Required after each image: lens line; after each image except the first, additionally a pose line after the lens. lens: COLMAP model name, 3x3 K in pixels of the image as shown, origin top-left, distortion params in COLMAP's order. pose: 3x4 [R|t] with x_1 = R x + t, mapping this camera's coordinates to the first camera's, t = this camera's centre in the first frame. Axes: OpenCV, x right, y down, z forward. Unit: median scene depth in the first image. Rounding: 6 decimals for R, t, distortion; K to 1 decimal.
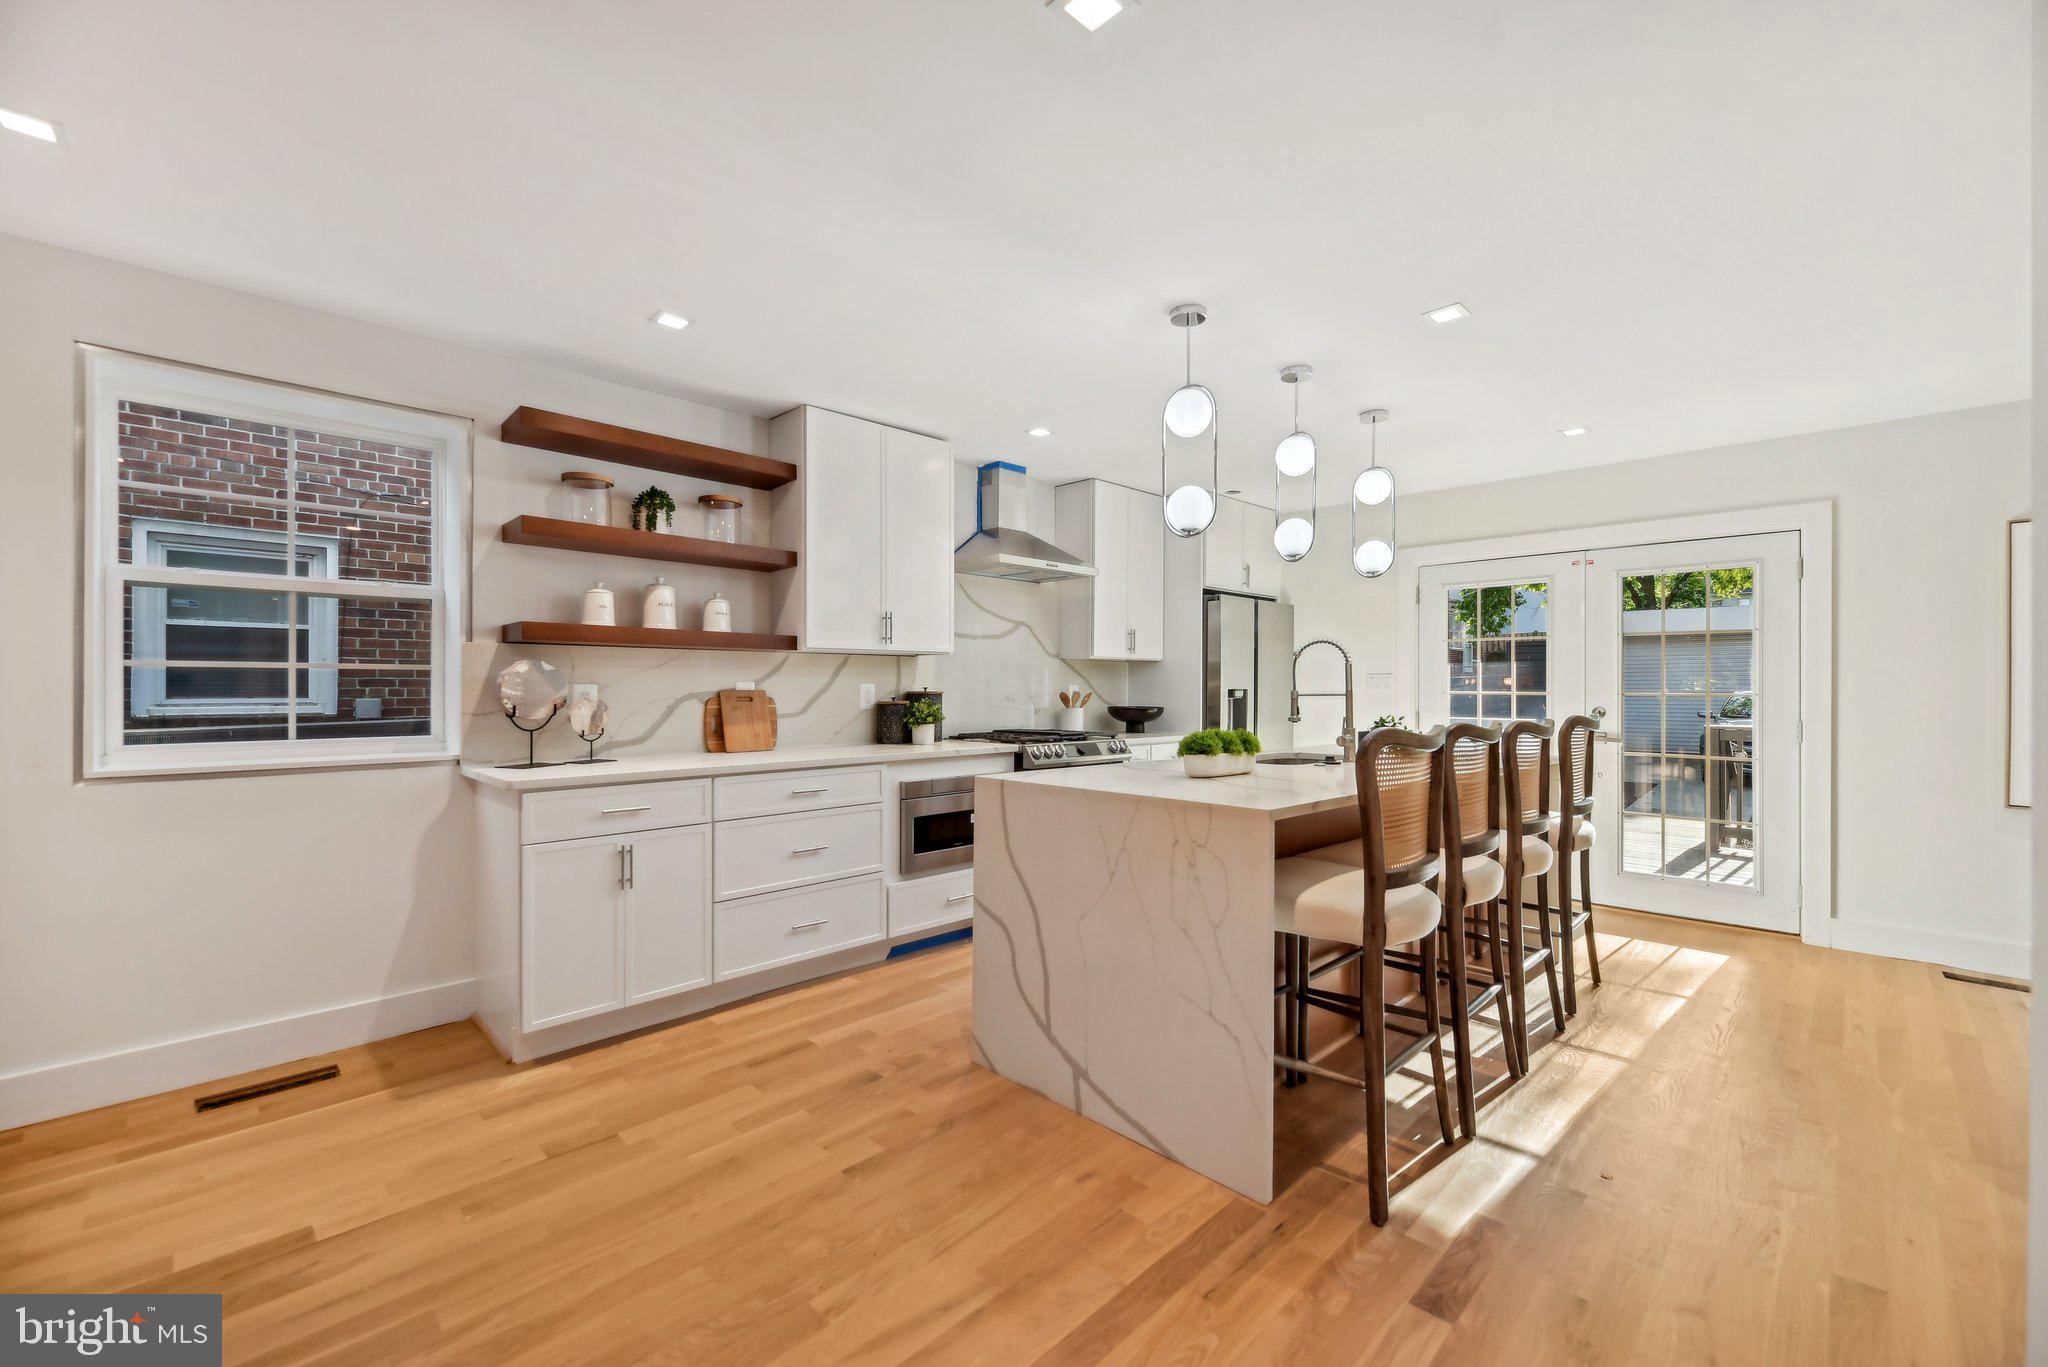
lens RADIAL K [[827.0, 0, 1024.0], [0, 827.0, 683.5], [0, 0, 1]] dist [-0.000643, -0.000446]
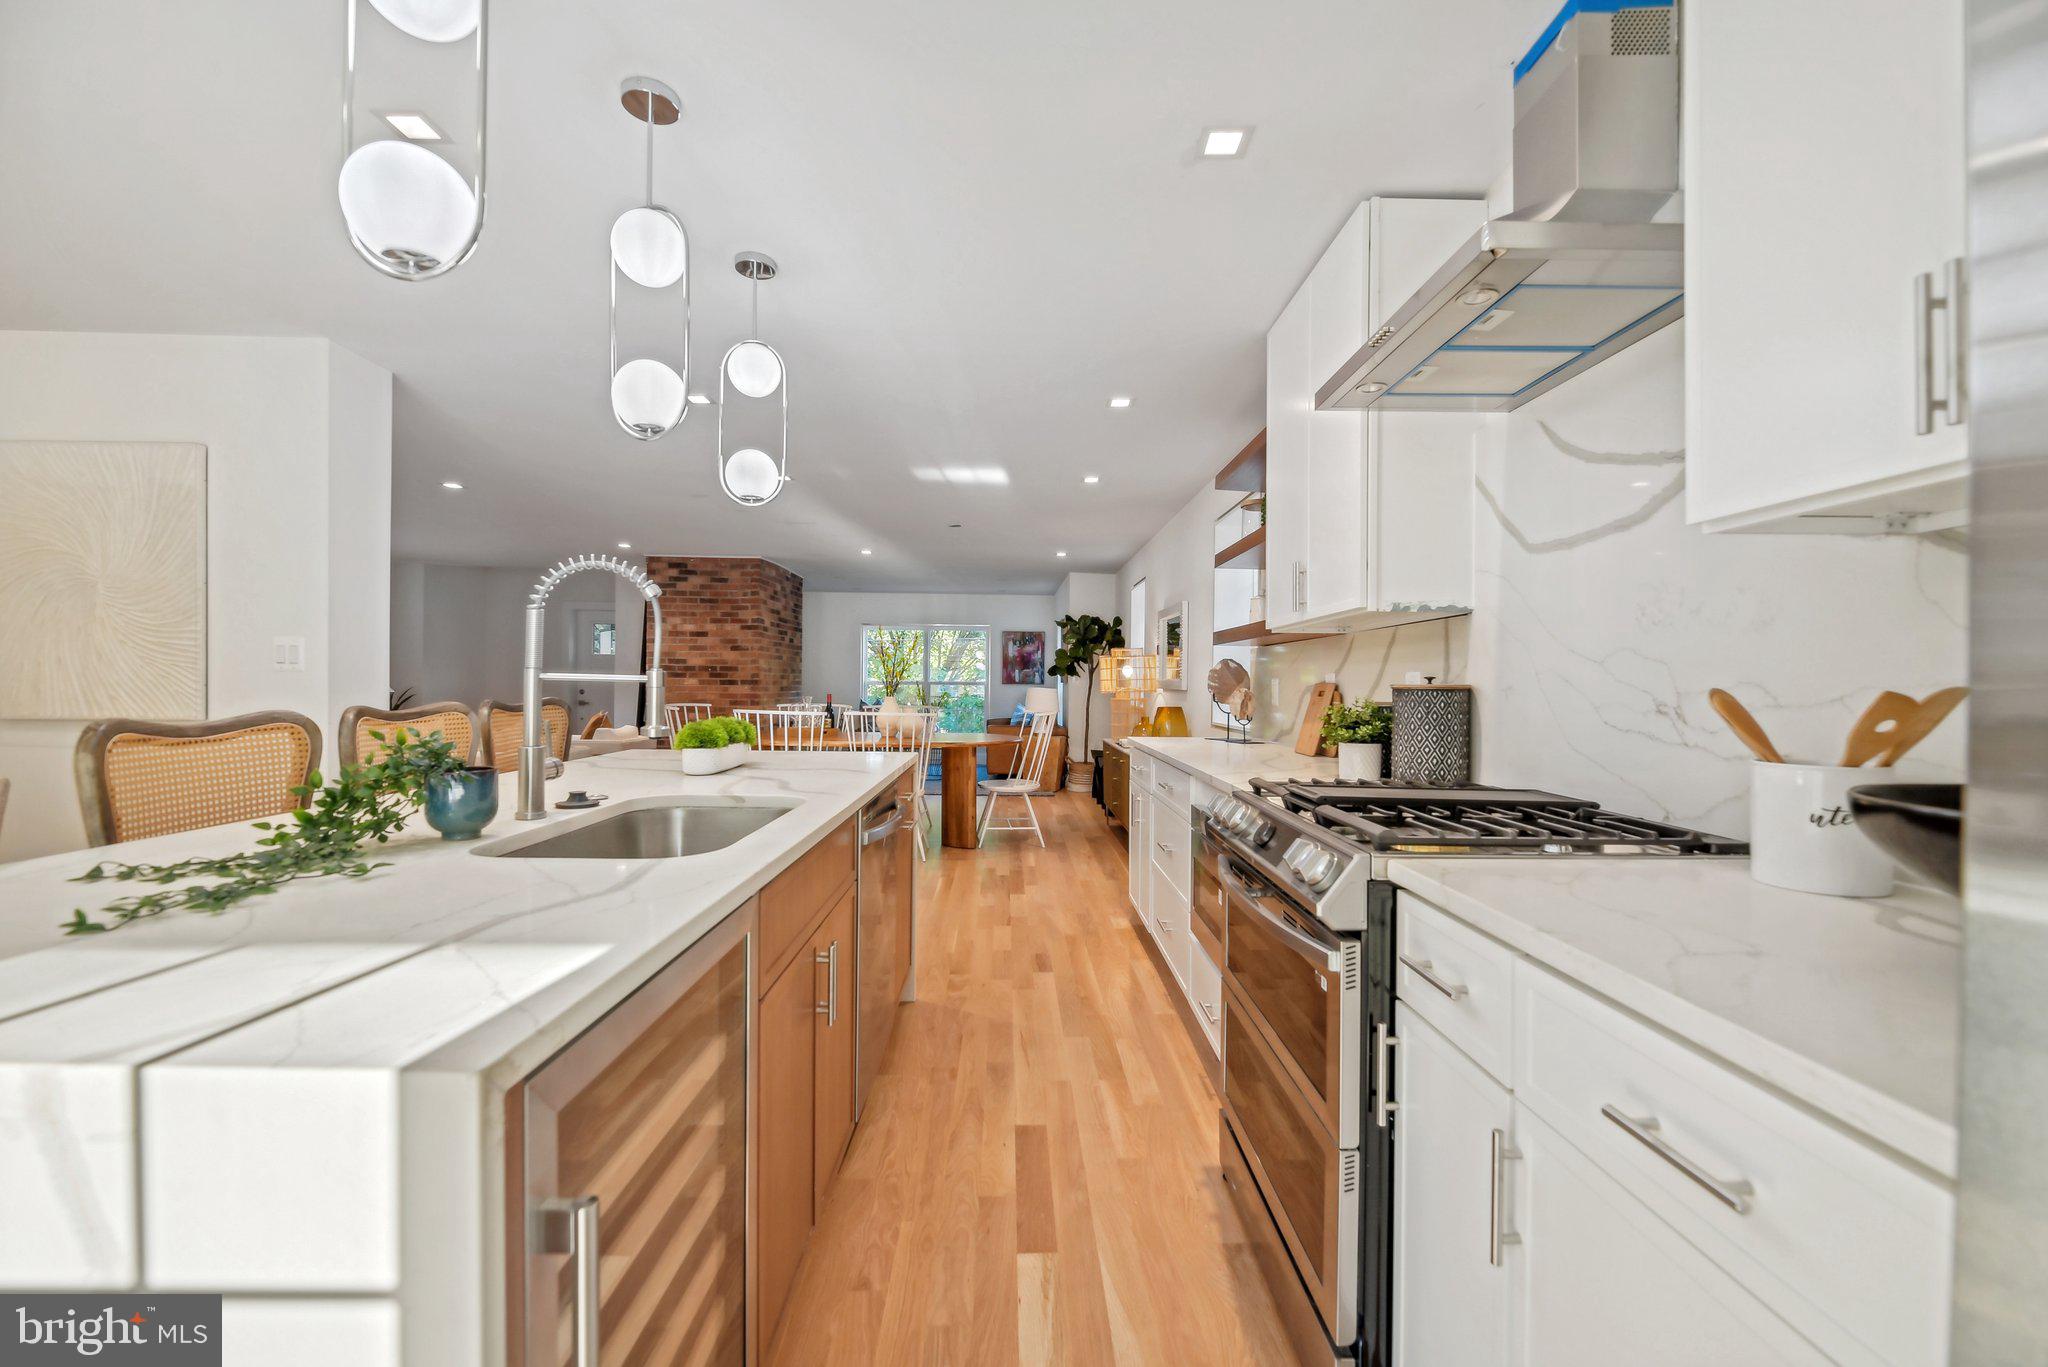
lens RADIAL K [[827.0, 0, 1024.0], [0, 827.0, 683.5], [0, 0, 1]] dist [-0.000643, -0.000446]
pose [[-0.685958, -0.006316, -0.727614, 0.533283], [-0.001370, 0.999972, -0.007389, 0.015810], [0.727640, -0.004072, -0.685947, 1.488589]]
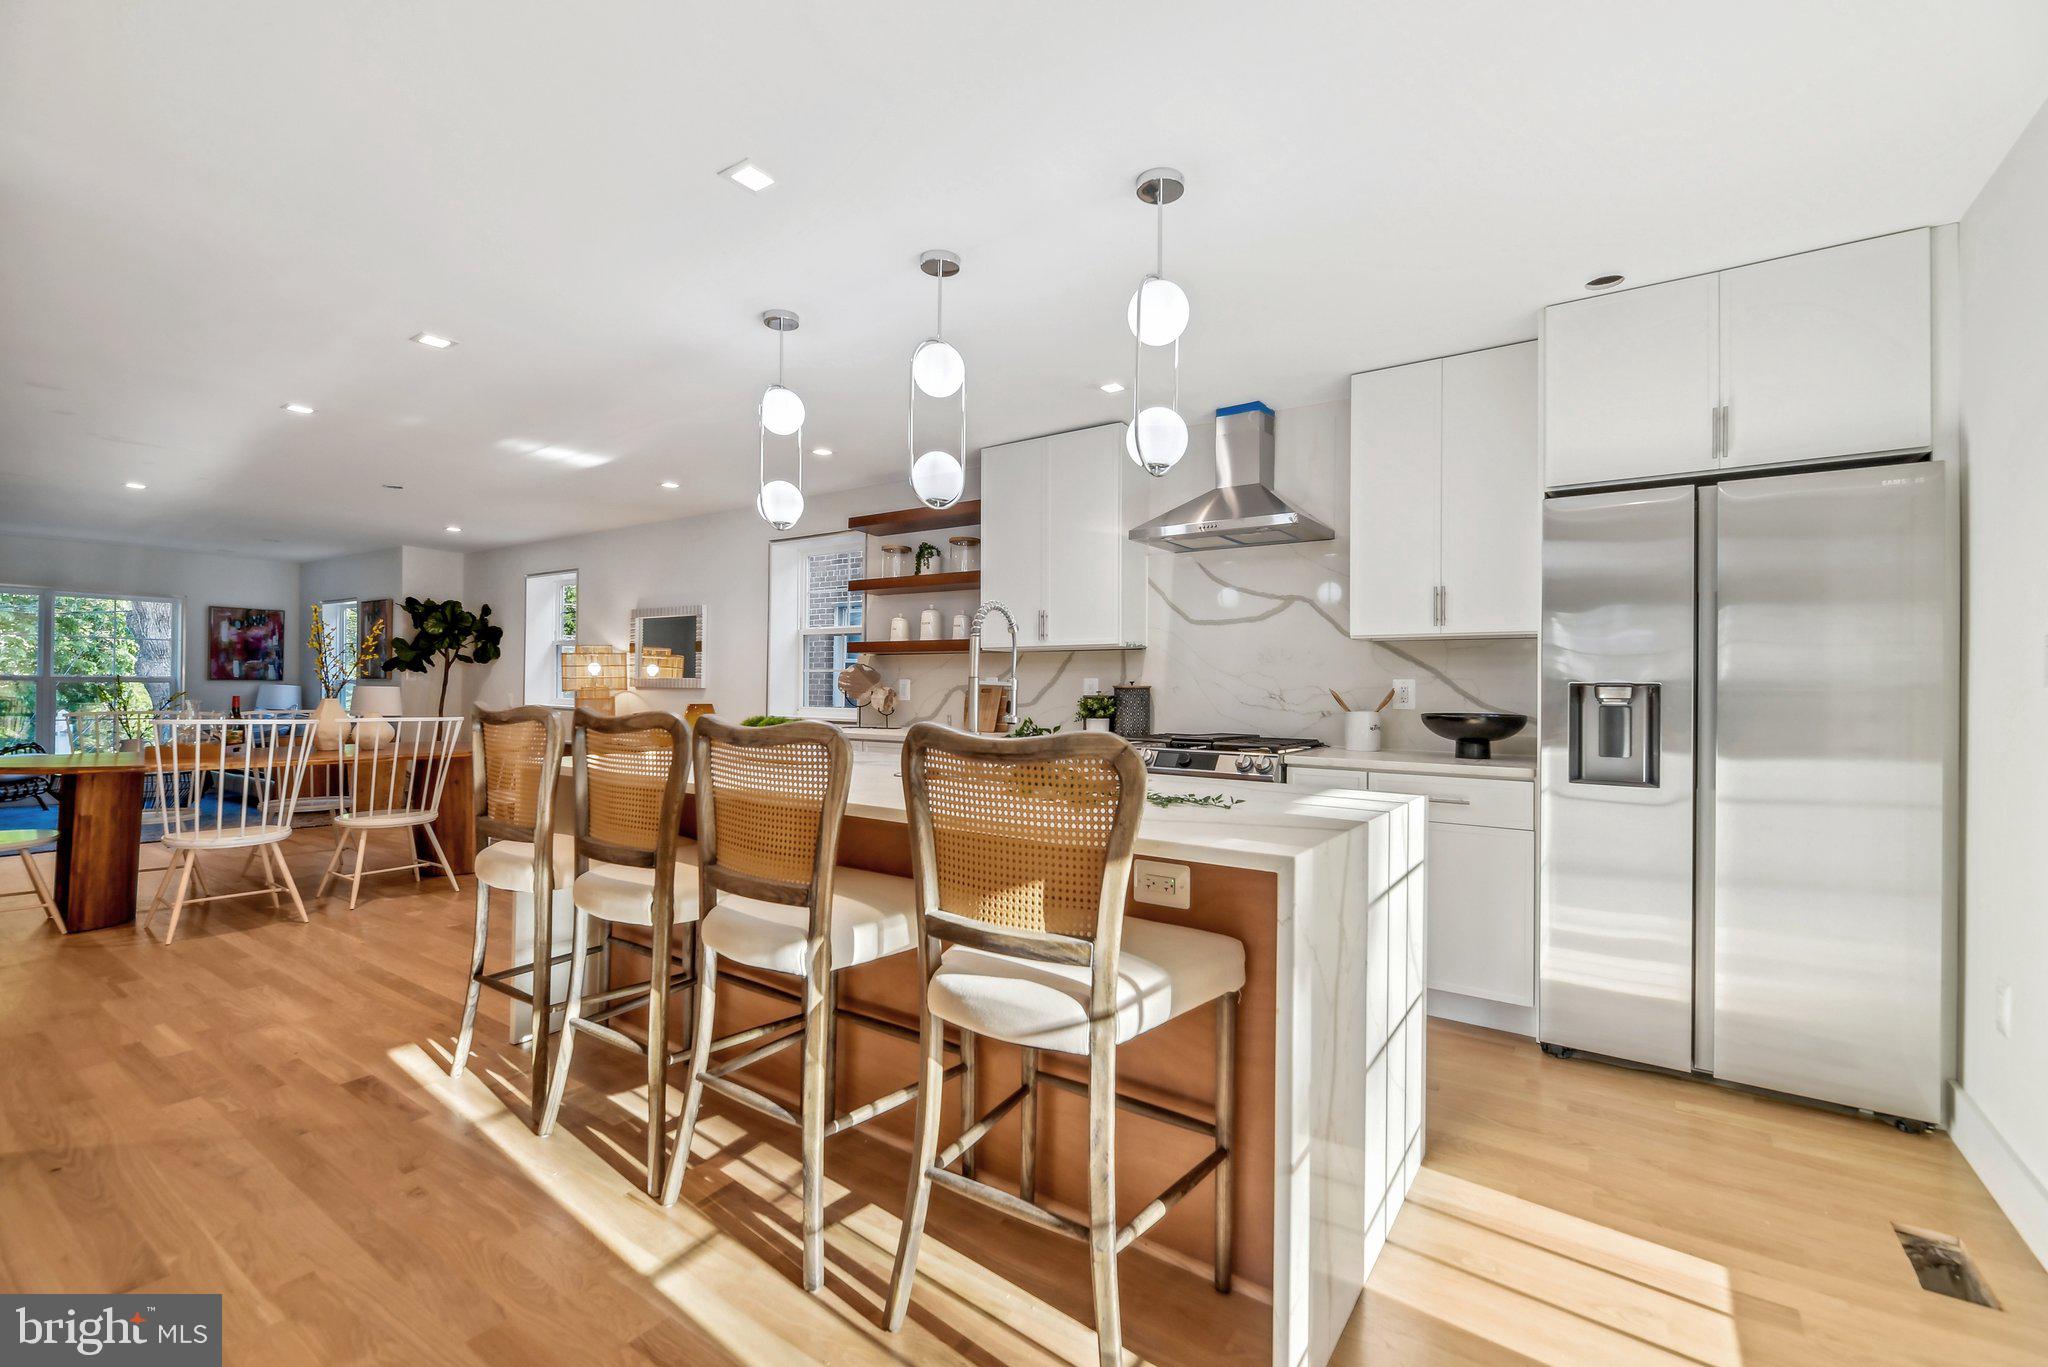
lens RADIAL K [[868.6, 0, 974.4], [0, 868.6, 681.3], [0, 0, 1]] dist [0.000629, -0.000010]
pose [[0.194105, -0.003830, -0.980973, 1.053591], [0.001533, 0.999992, -0.003601, 0.009396], [0.980980, -0.000805, 0.194109, 0.807099]]
